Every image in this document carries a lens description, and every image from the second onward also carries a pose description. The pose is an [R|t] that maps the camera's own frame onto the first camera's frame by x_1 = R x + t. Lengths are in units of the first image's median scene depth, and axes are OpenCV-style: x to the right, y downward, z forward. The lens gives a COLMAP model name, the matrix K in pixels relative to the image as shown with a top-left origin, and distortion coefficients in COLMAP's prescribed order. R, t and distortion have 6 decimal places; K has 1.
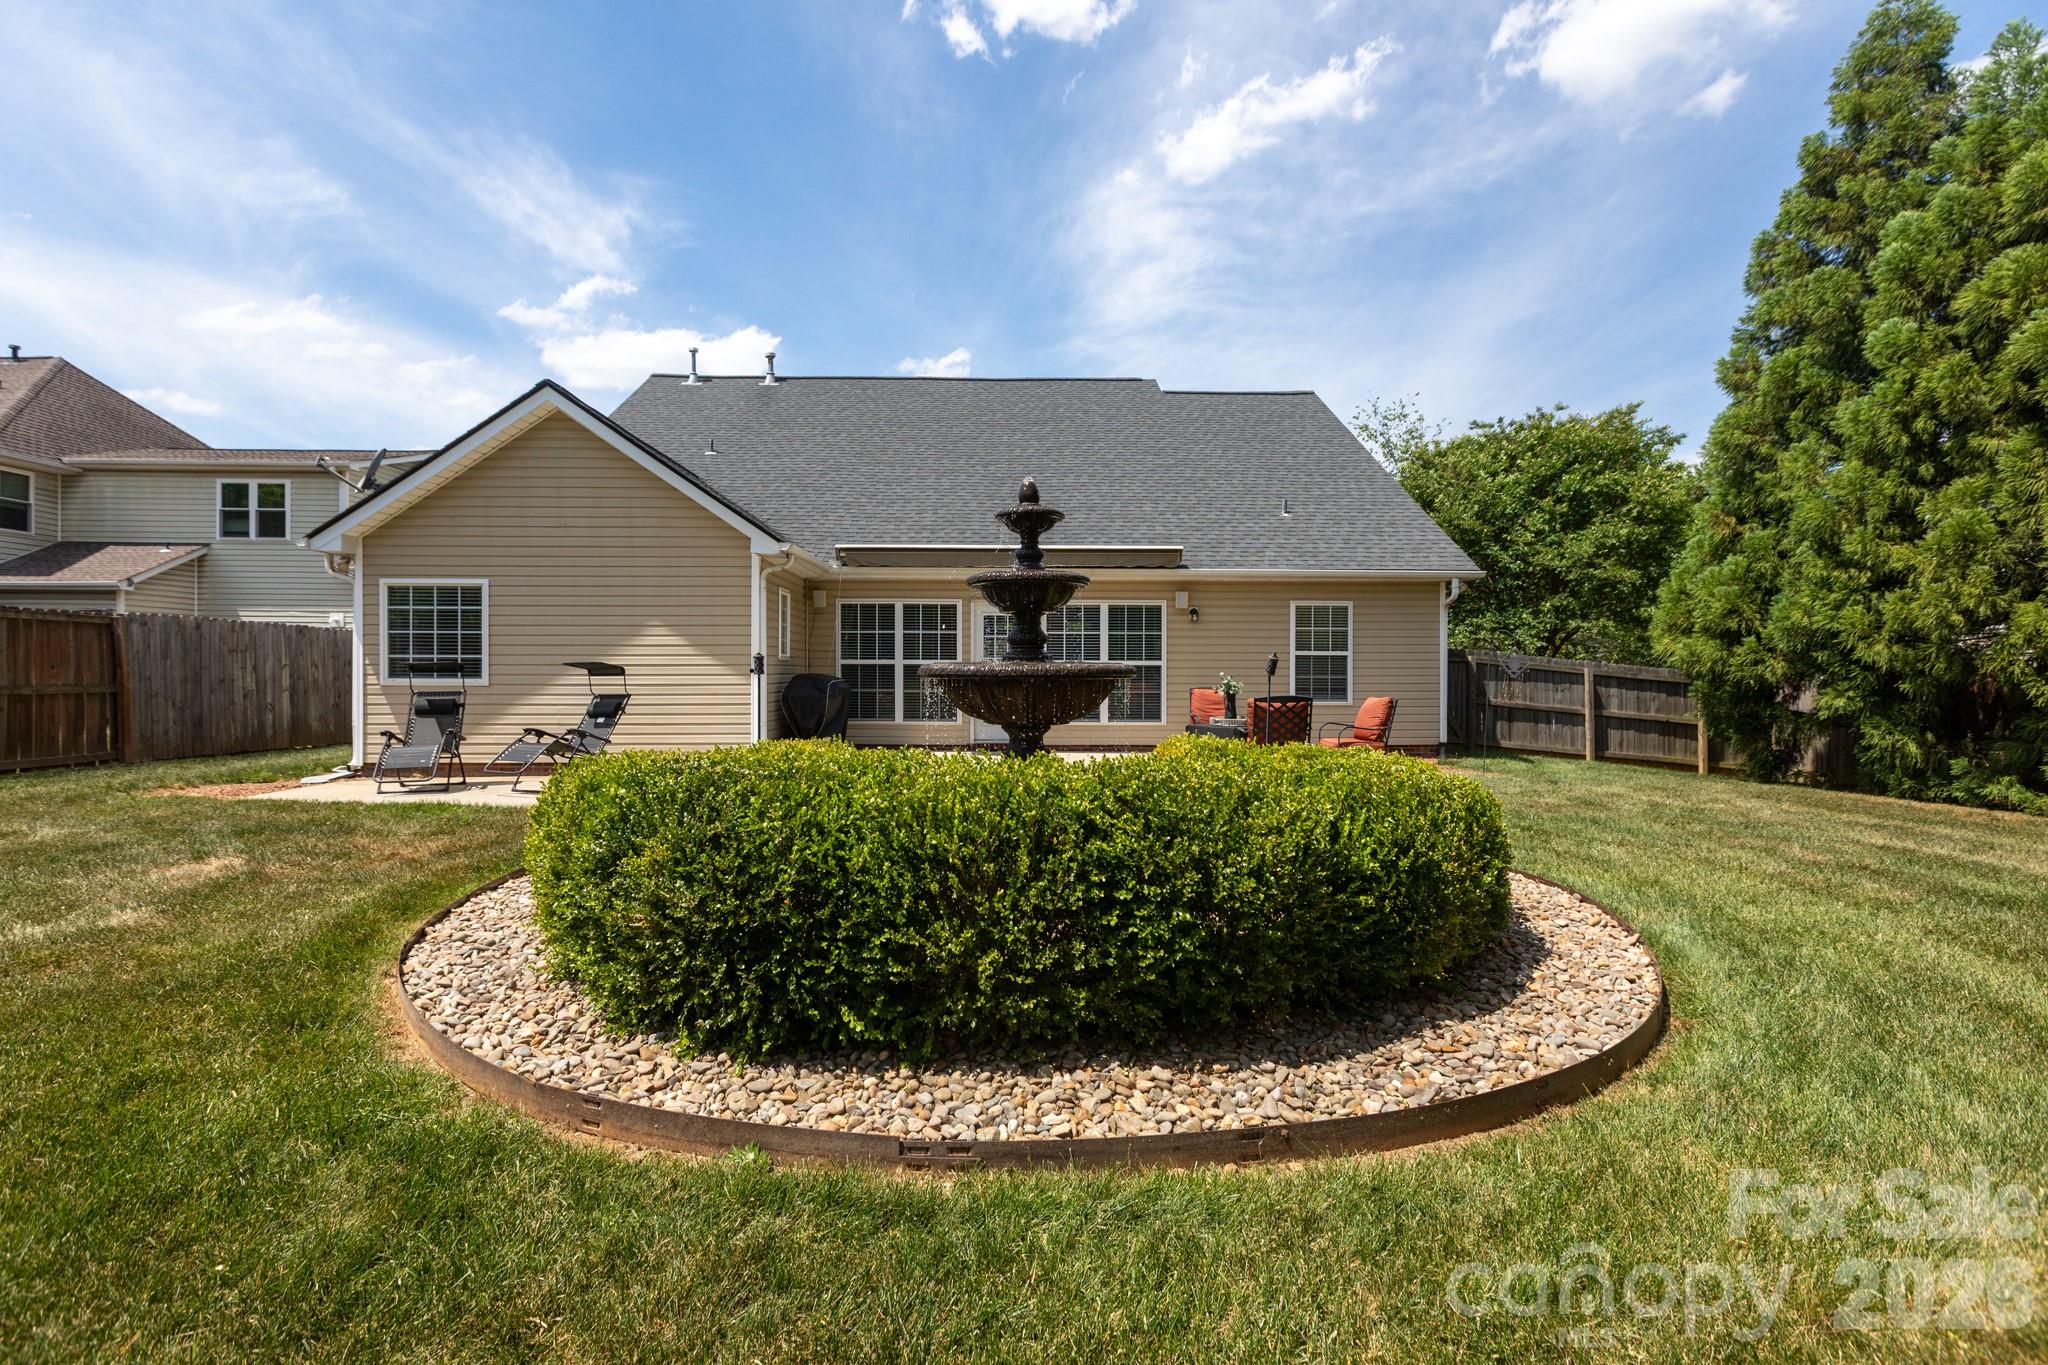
lens RADIAL K [[912.3, 0, 1015.1], [0, 912.3, 659.6], [0, 0, 1]] dist [0.002563, 0.000044]
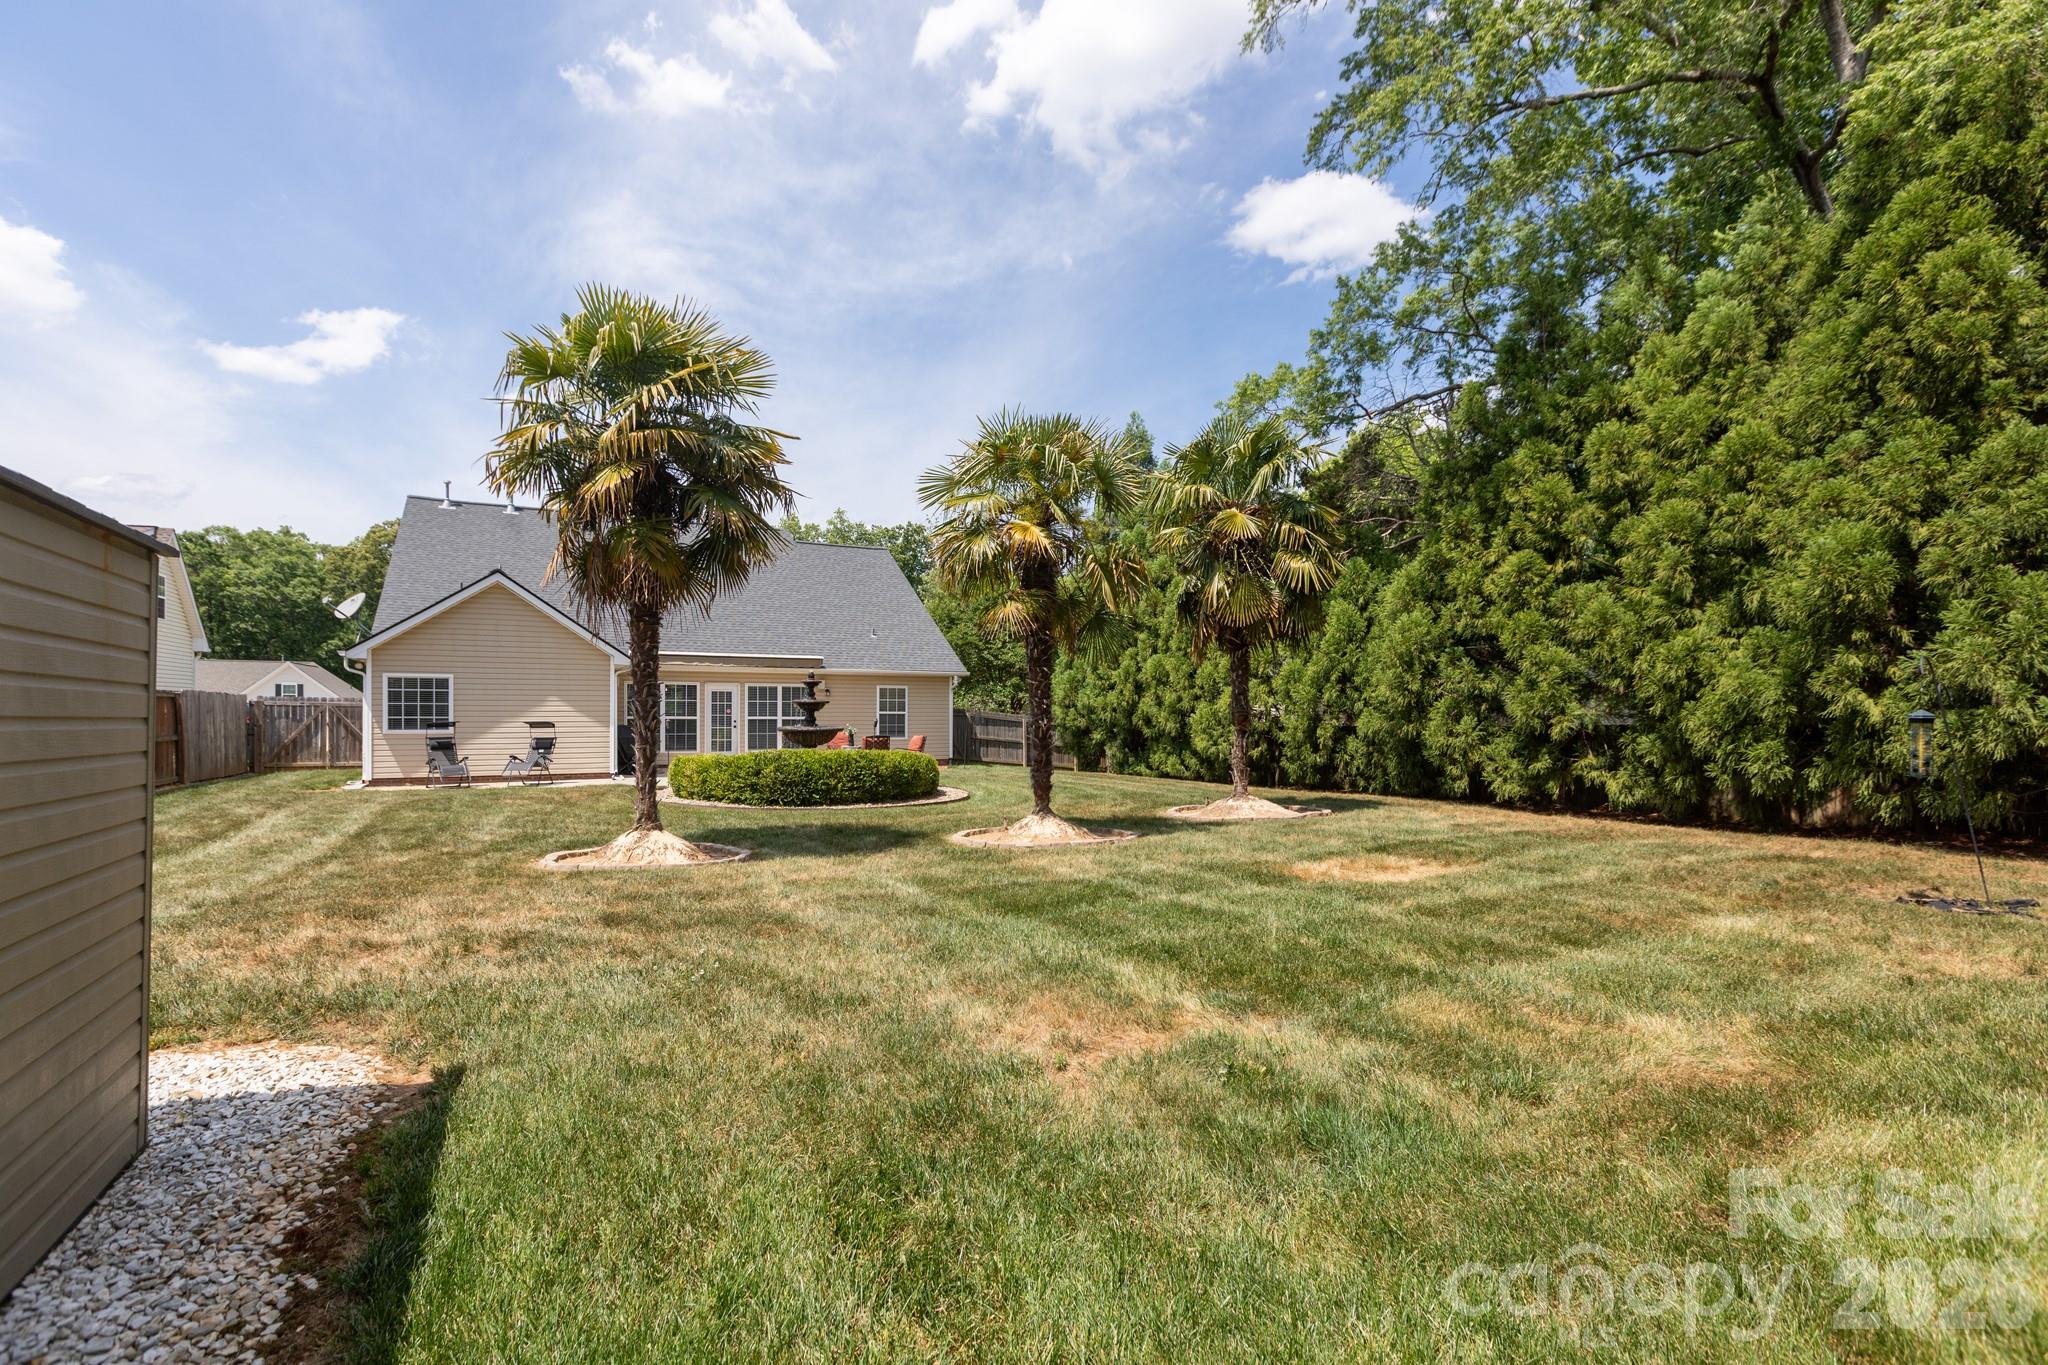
lens RADIAL K [[922.7, 0, 1008.7], [0, 922.7, 708.1], [0, 0, 1]] dist [0.008831, 0.000404]
pose [[0.897621, 0.004029, 0.440750, -0.388987], [-0.009379, 0.999906, 0.009962, -0.049103], [-0.440669, -0.013076, 0.897574, -1.099315]]
